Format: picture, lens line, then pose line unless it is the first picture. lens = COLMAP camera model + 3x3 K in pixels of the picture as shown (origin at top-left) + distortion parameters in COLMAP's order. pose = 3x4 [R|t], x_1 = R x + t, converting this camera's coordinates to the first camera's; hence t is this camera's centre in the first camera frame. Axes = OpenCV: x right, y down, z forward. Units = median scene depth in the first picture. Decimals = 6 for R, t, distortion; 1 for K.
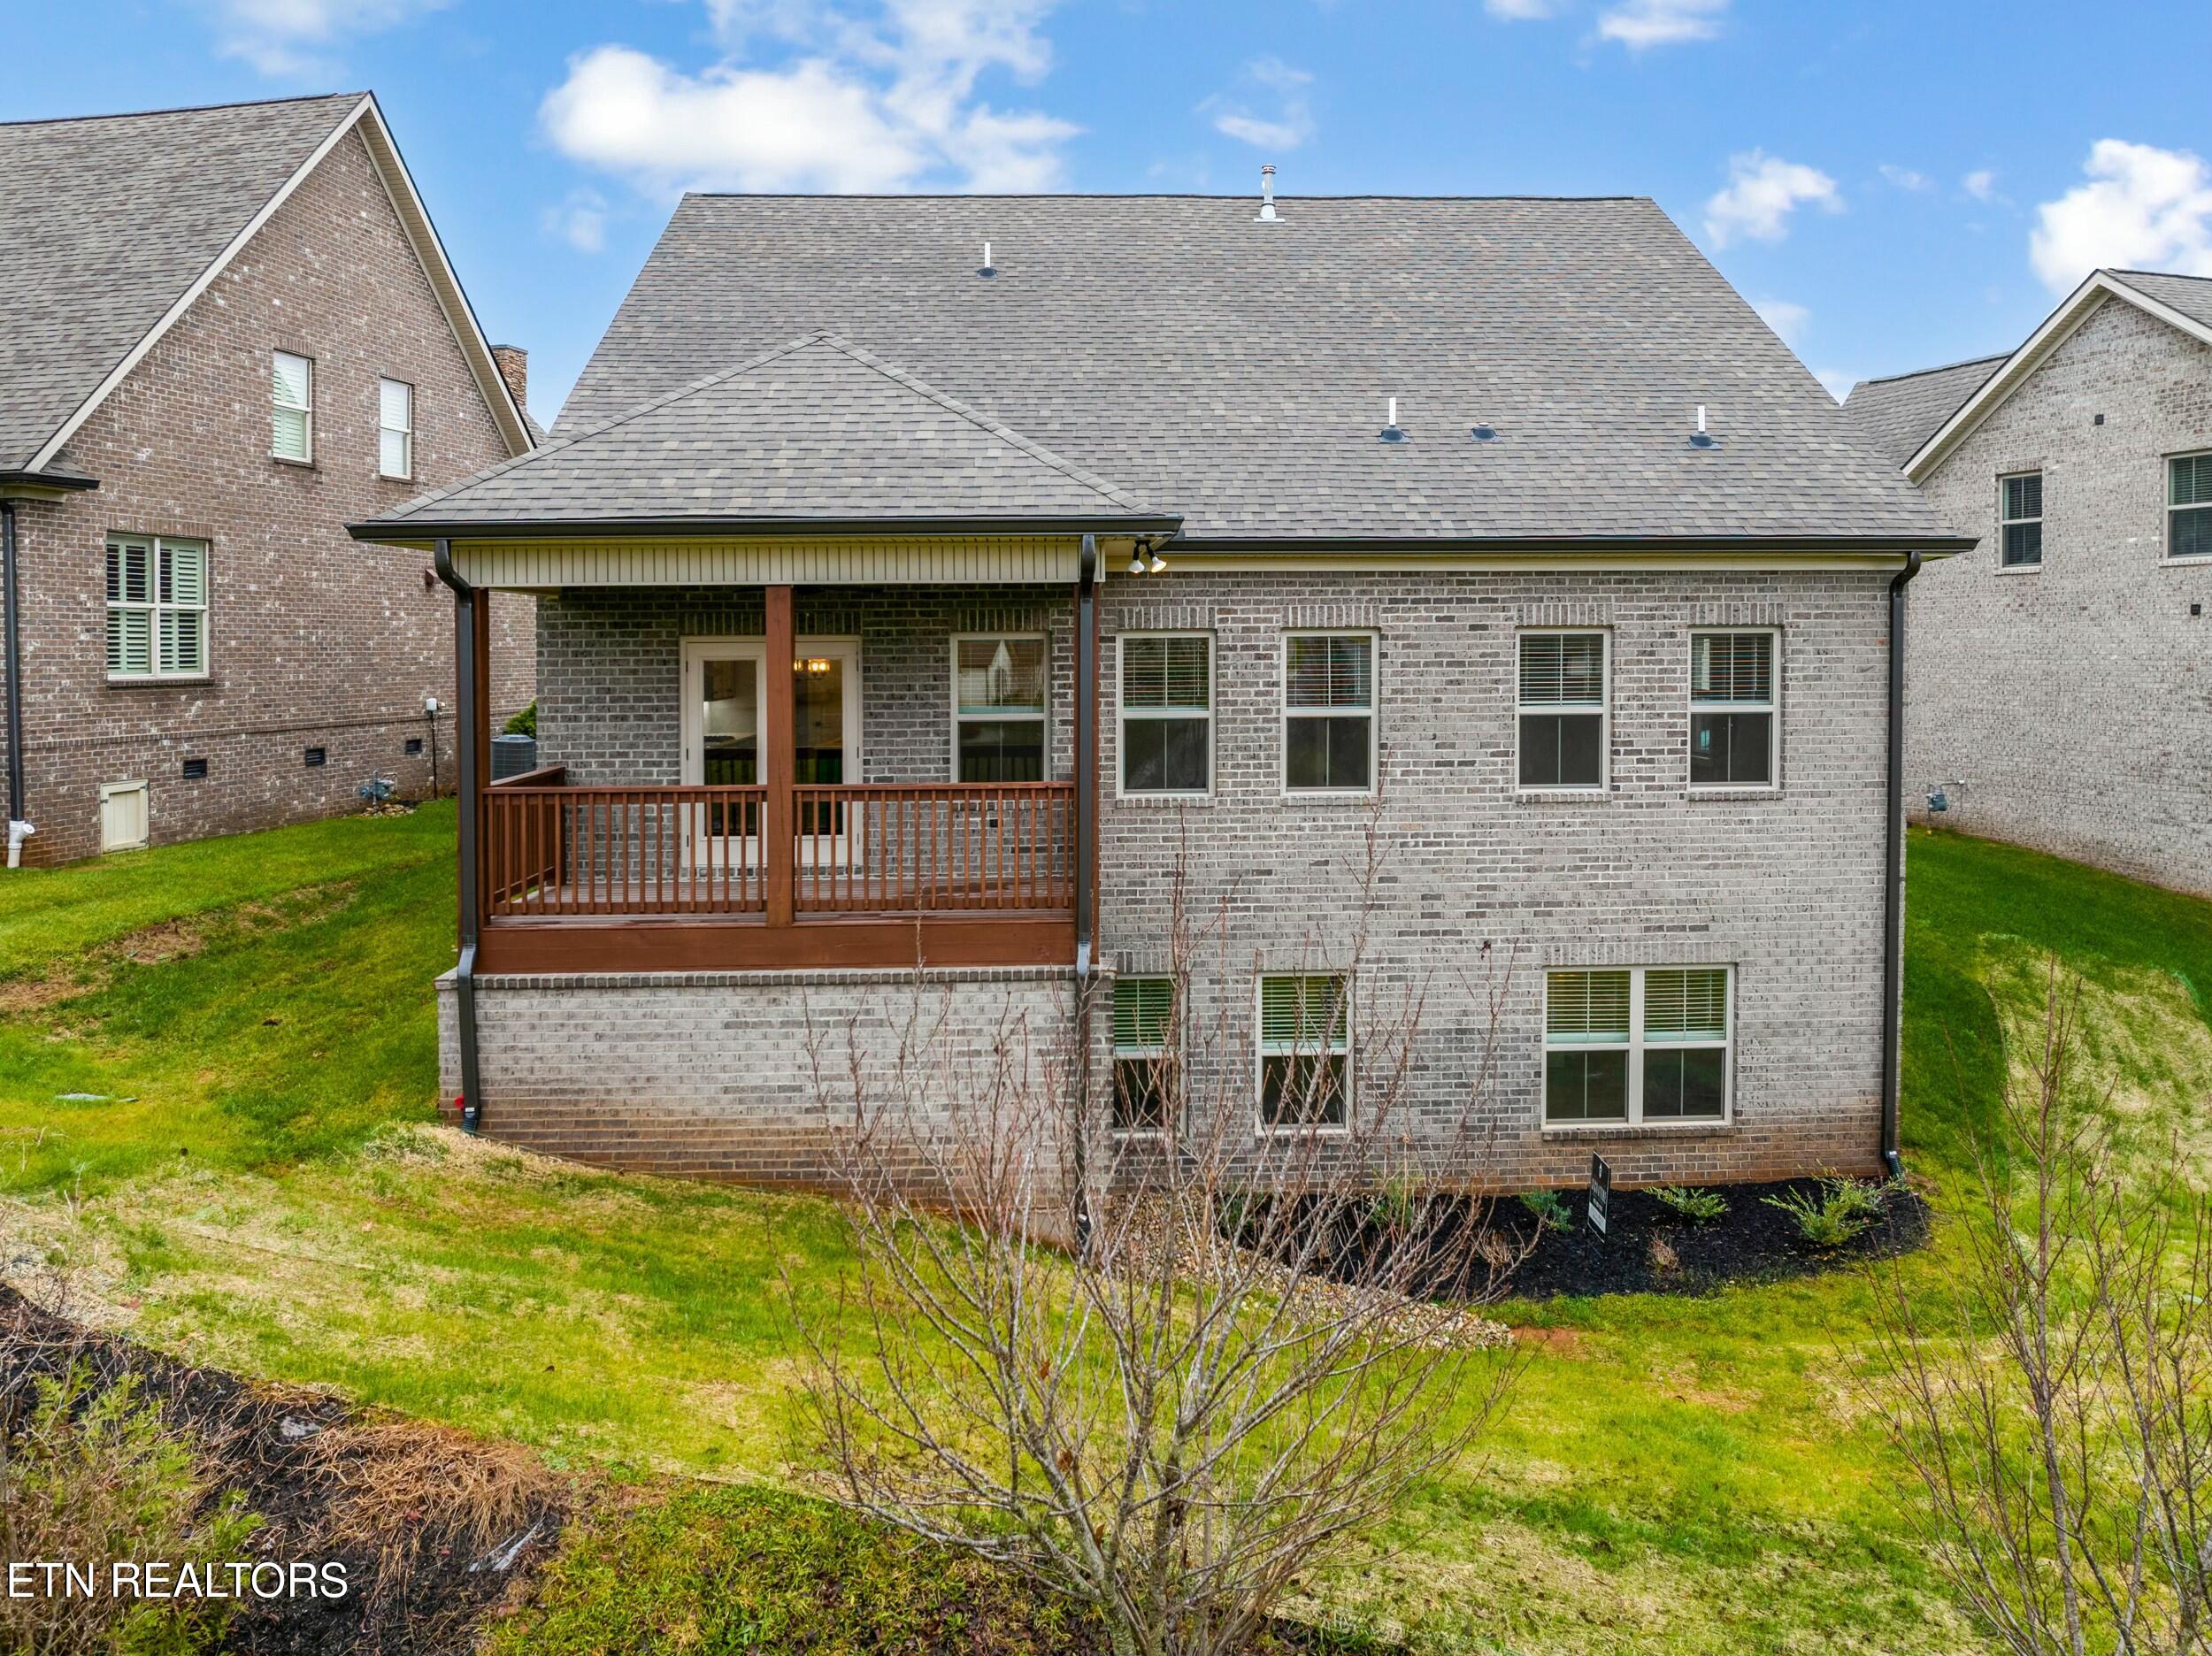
lens RADIAL K [[1610.3, 0, 1114.0], [0, 1610.3, 716.5], [0, 0, 1]] dist [-0.032782, -0.003419]
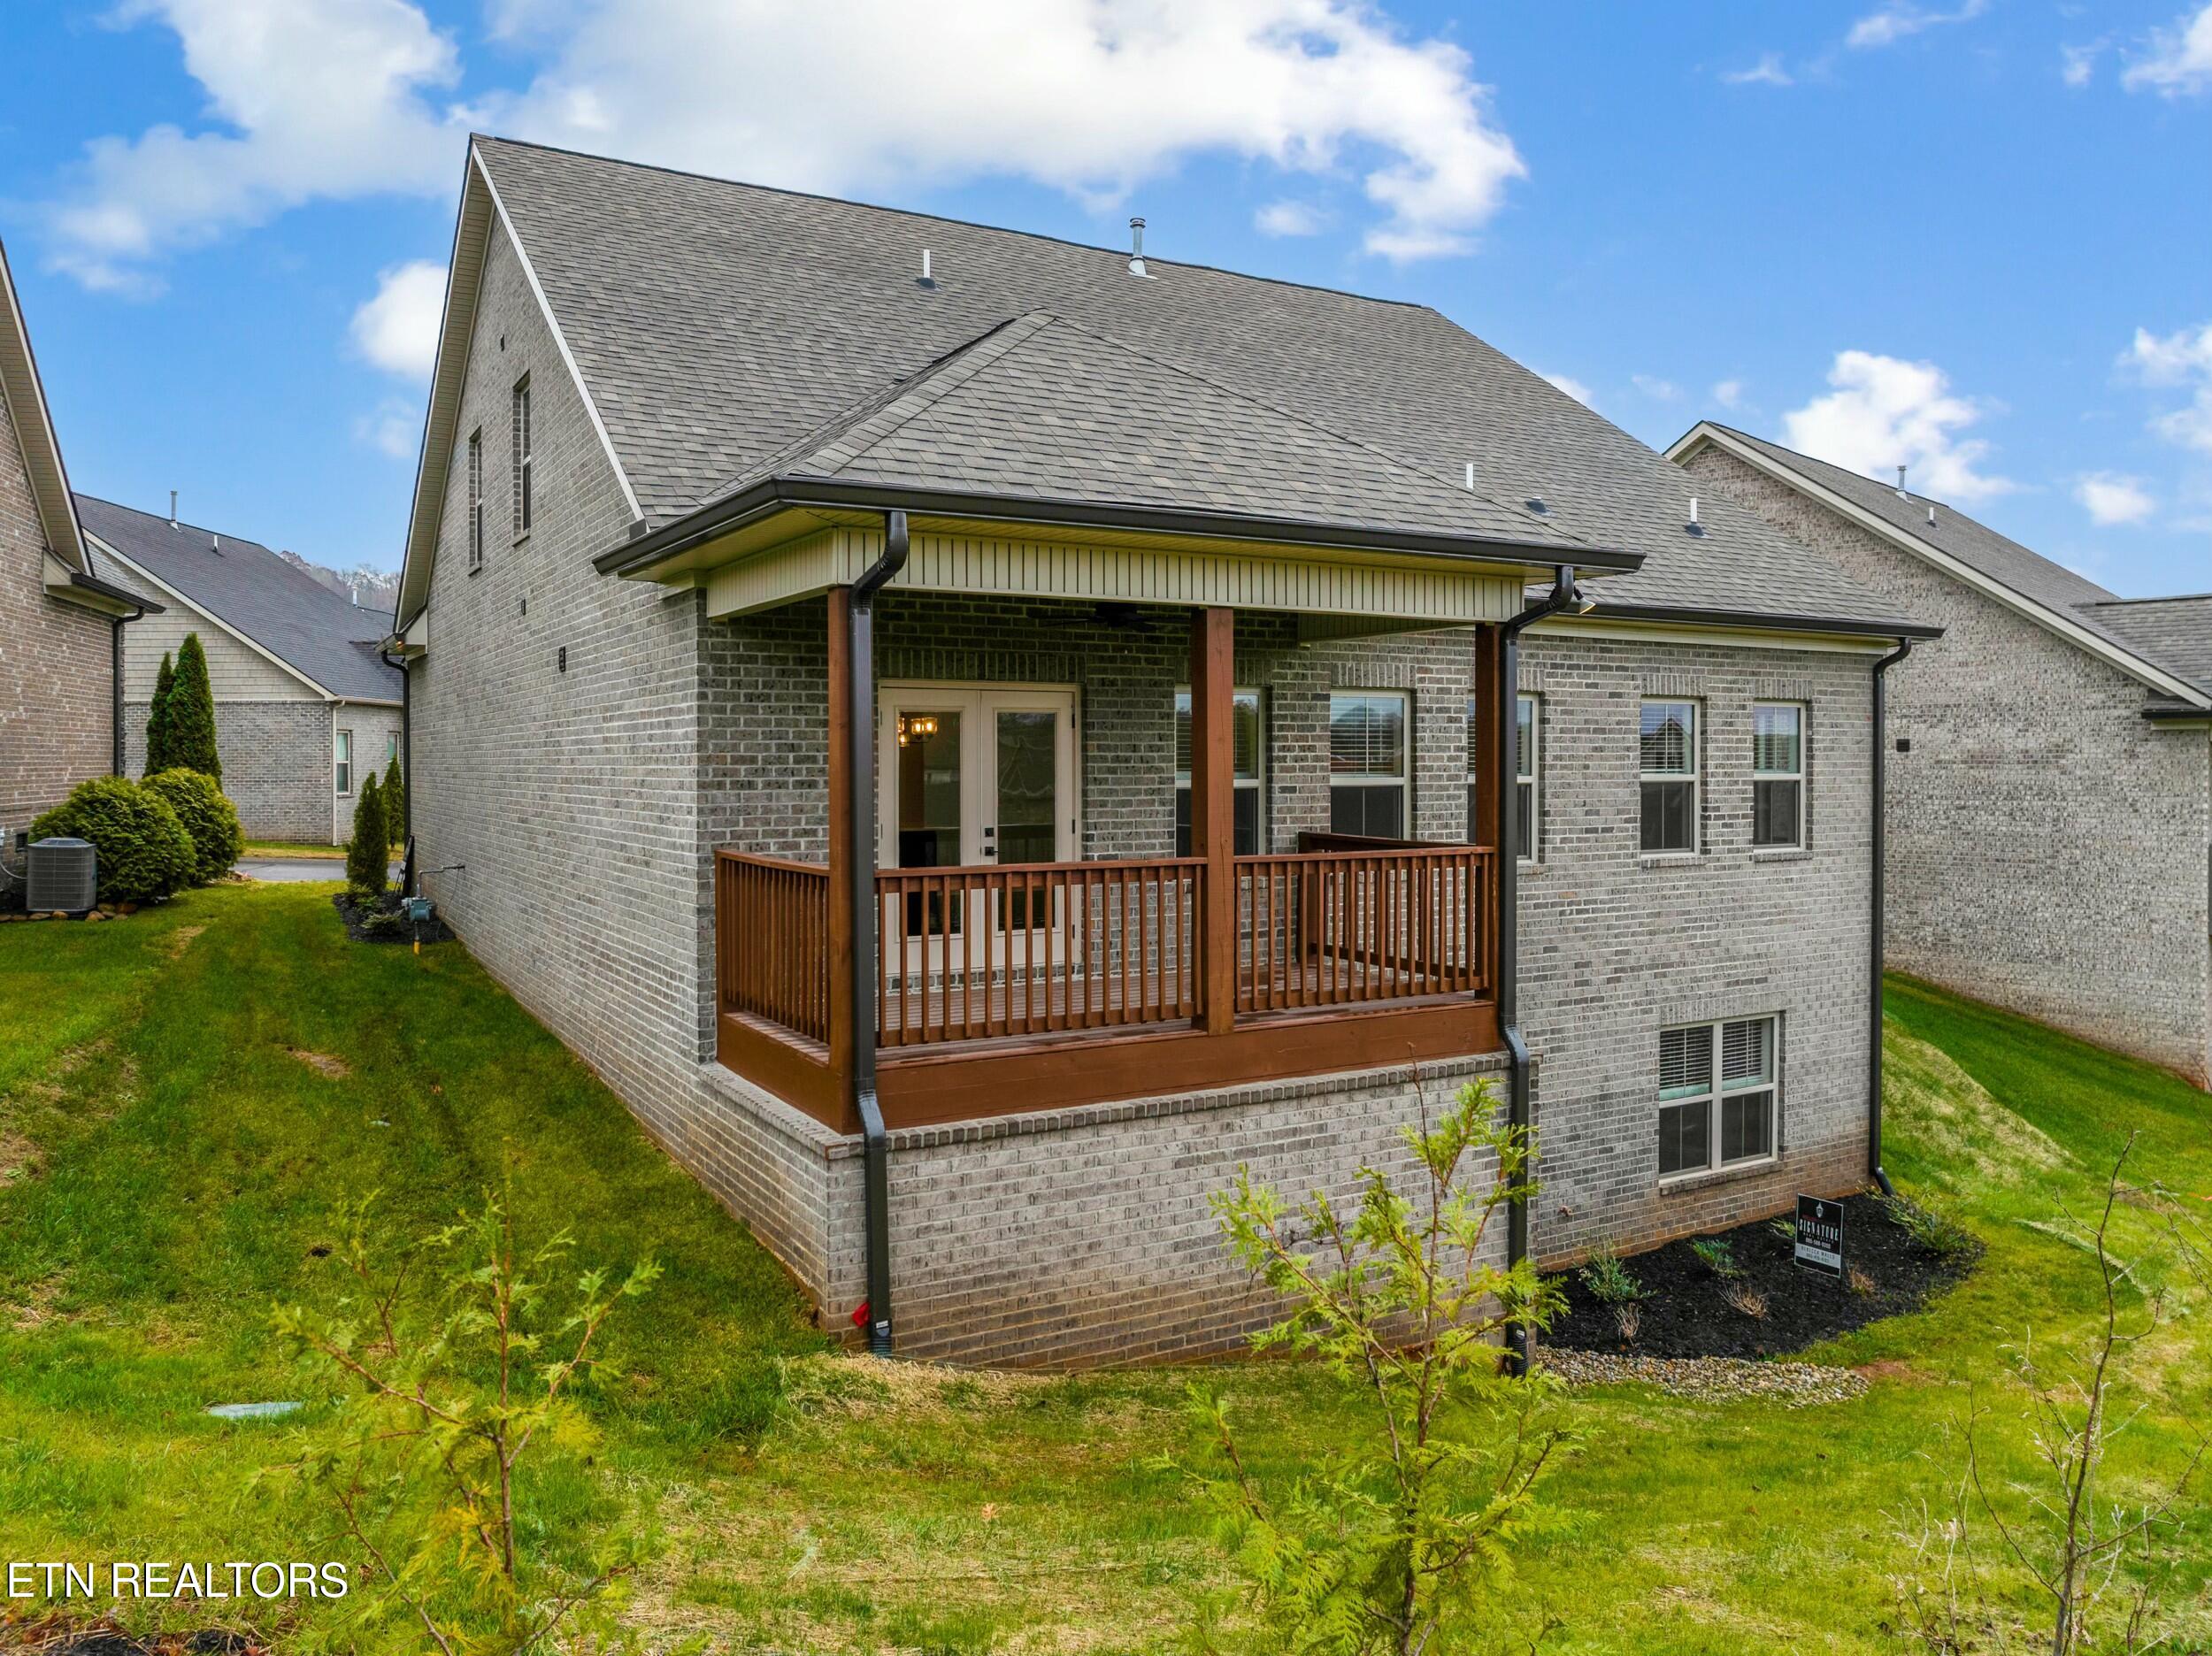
lens RADIAL K [[1599.8, 0, 1102.5], [0, 1599.8, 801.7], [0, 0, 1]] dist [-0.046772, -0.001609]
pose [[0.883042, -0.005586, 0.469261, -0.527660], [0.014115, 0.999793, -0.014659, 0.021721], [-0.469082, 0.019569, 0.882938, 0.268303]]
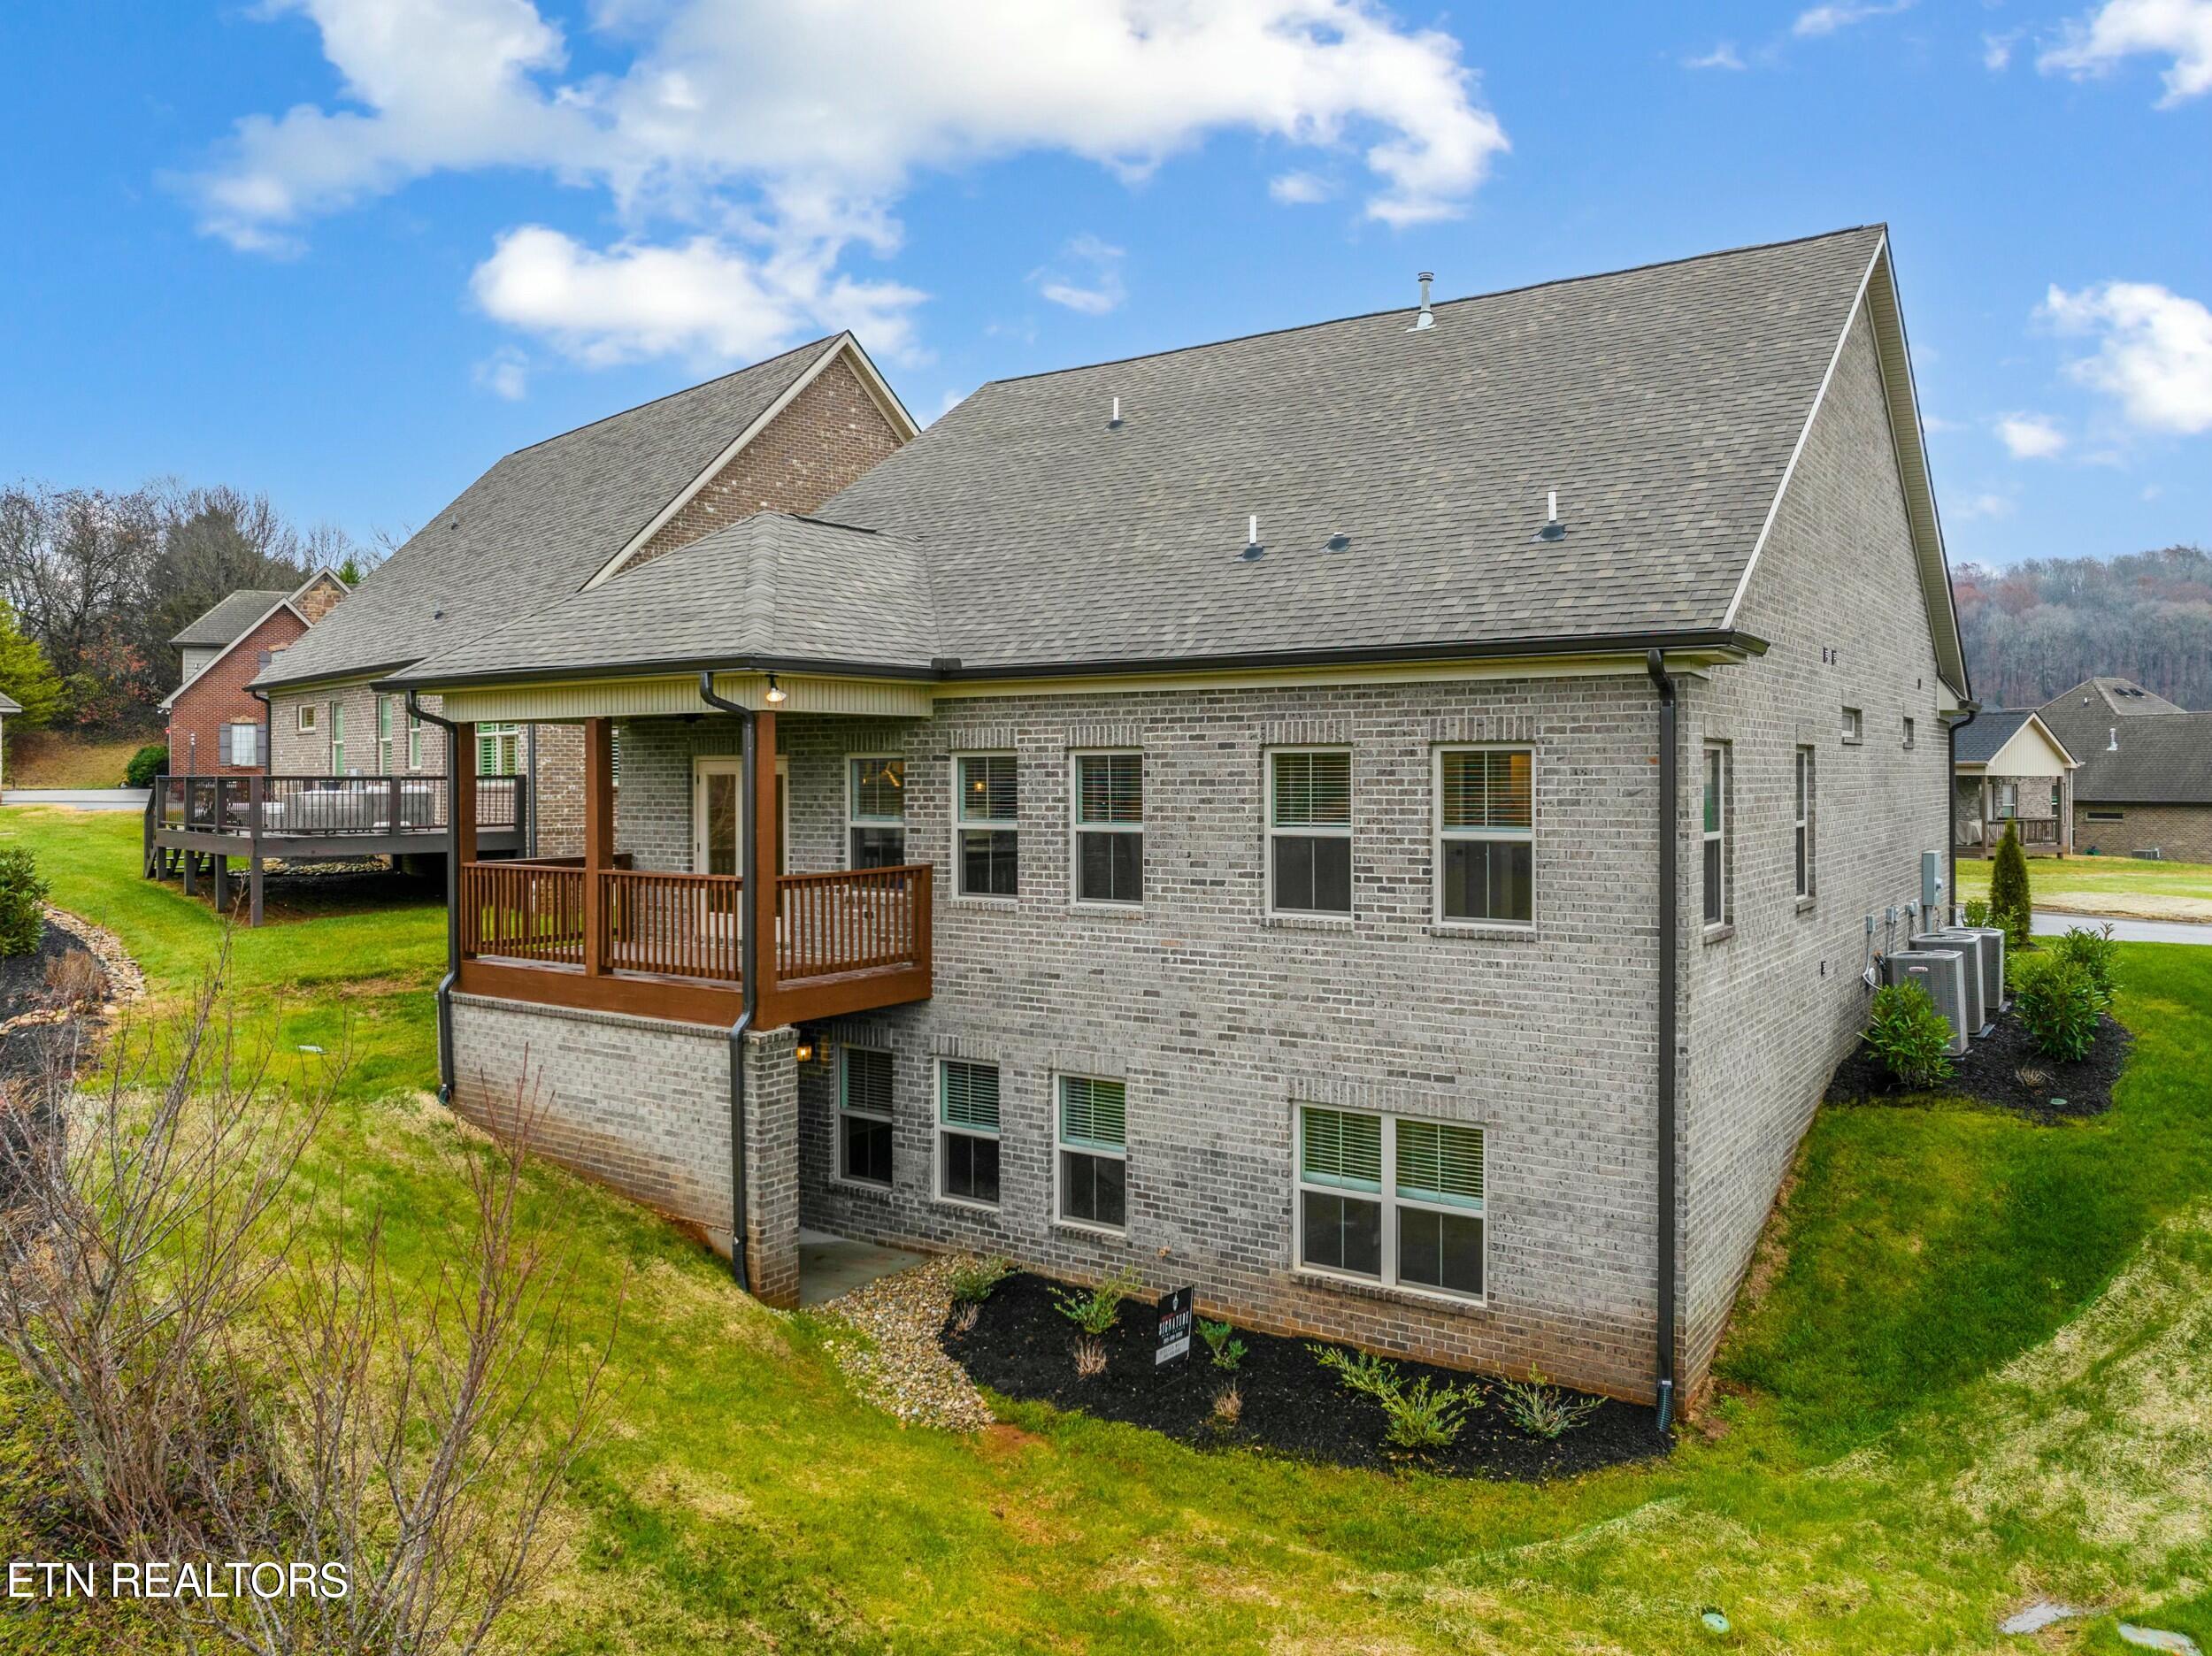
lens RADIAL K [[1581.0, 0, 1106.3], [0, 1581.0, 797.1], [0, 0, 1]] dist [-0.039671, 0.002090]
pose [[0.802875, 0.014282, -0.595977, 0.745958], [-0.026707, 0.999571, -0.012026, -0.010220], [0.595549, 0.025572, 0.802912, 0.176369]]
